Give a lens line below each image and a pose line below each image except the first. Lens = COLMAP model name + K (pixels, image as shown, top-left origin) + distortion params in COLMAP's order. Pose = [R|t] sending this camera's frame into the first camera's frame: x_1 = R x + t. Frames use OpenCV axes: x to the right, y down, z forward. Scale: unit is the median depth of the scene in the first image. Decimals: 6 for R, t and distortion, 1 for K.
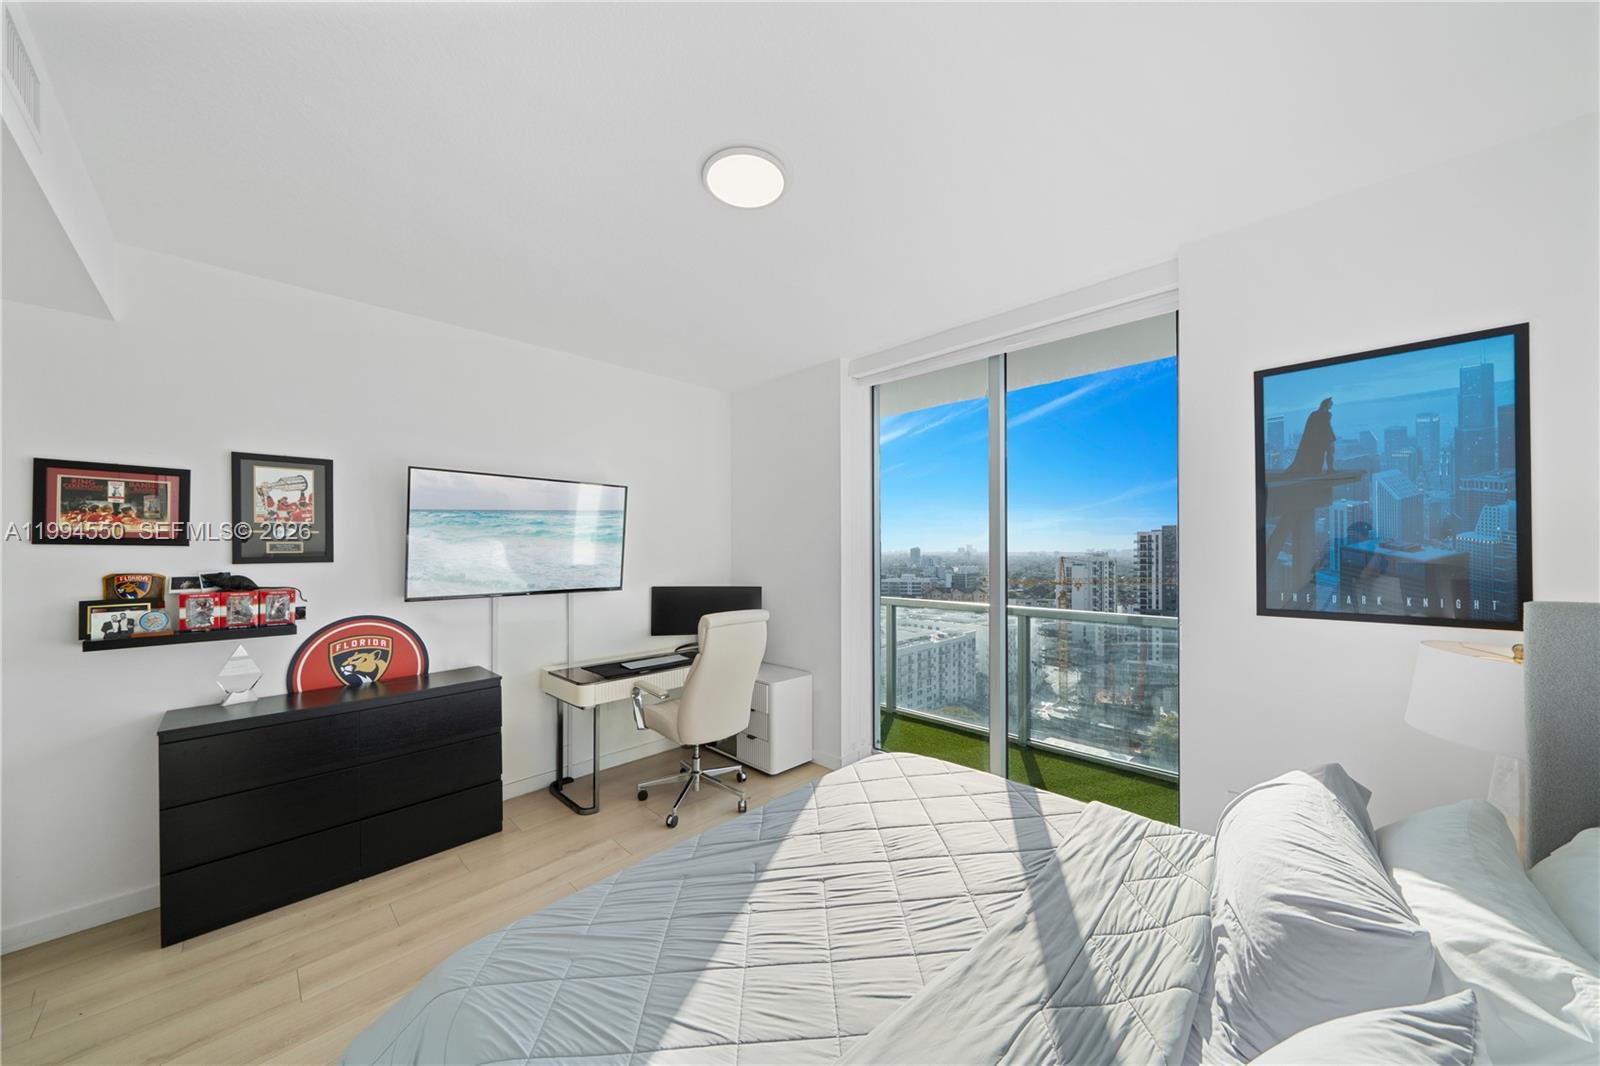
lens RADIAL K [[550.1, 0, 794.2], [0, 550.1, 550.3], [0, 0, 1]] dist [-0.001238, -0.000093]
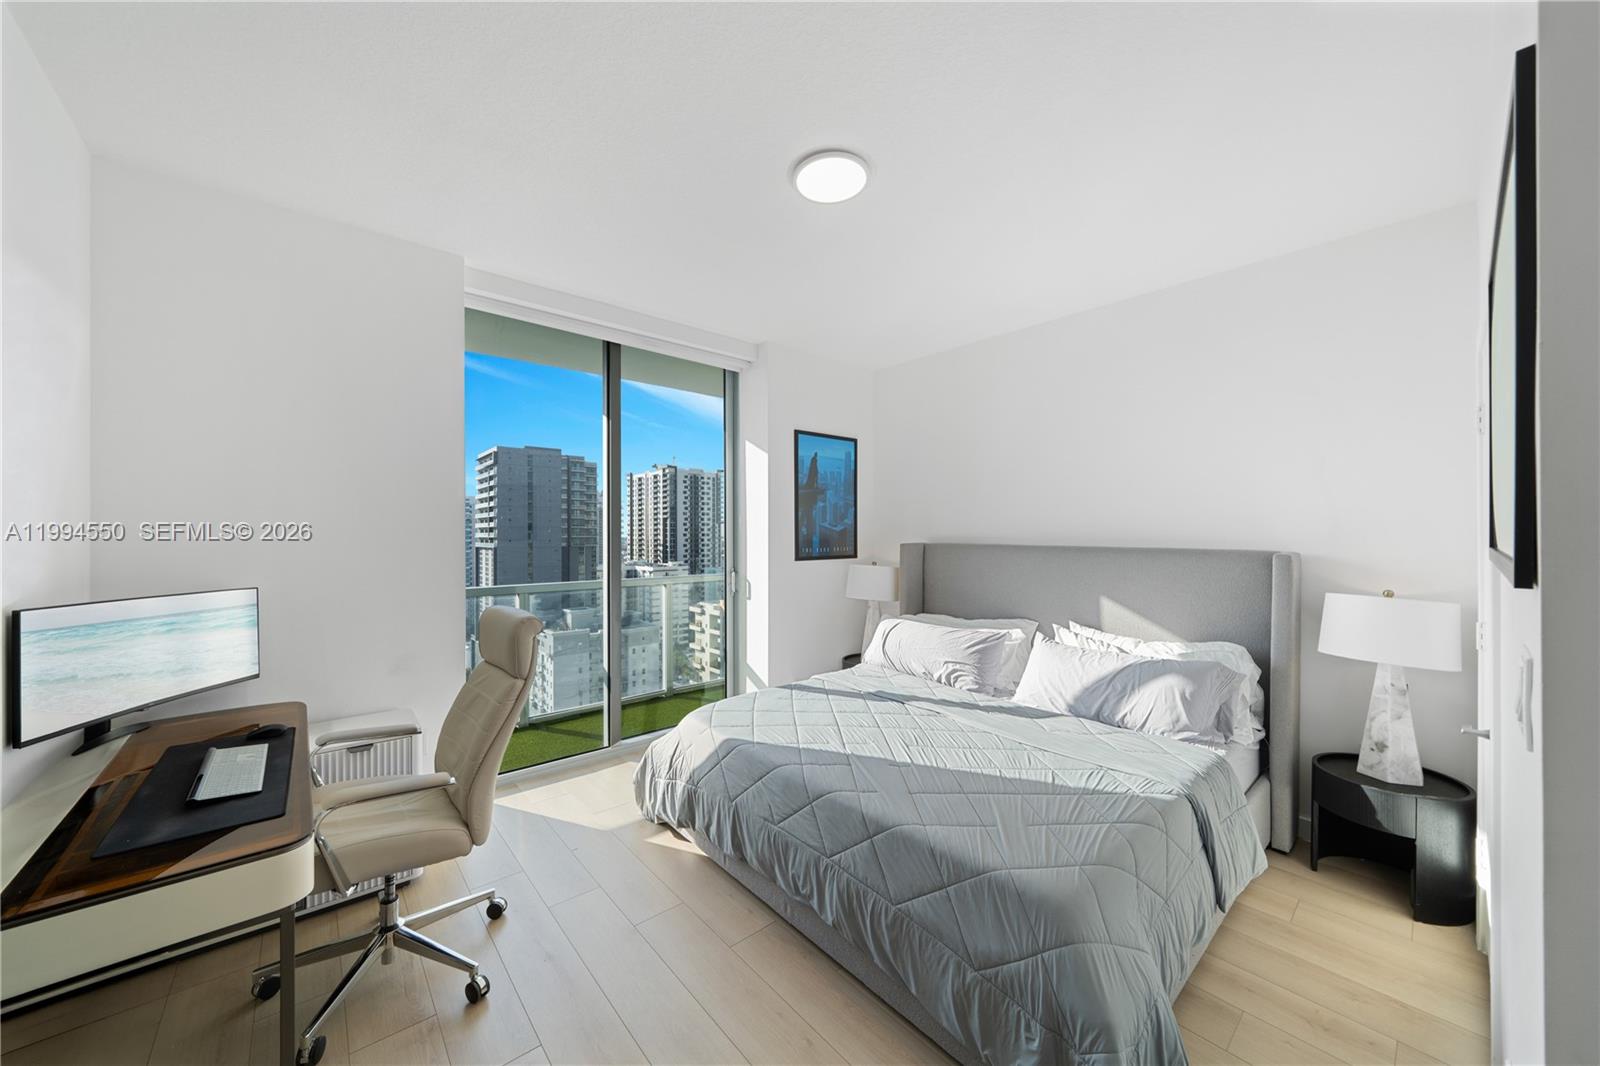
lens RADIAL K [[565.2, 0, 800.0], [0, 565.2, 533.0], [0, 0, 1]] dist [-0.000469, -0.000008]
pose [[0.086374, 0.004329, 0.996253, -1.130125], [0.003434, 0.999983, -0.004643, 0.033046], [-0.996257, 0.003823, 0.086357, 0.891001]]
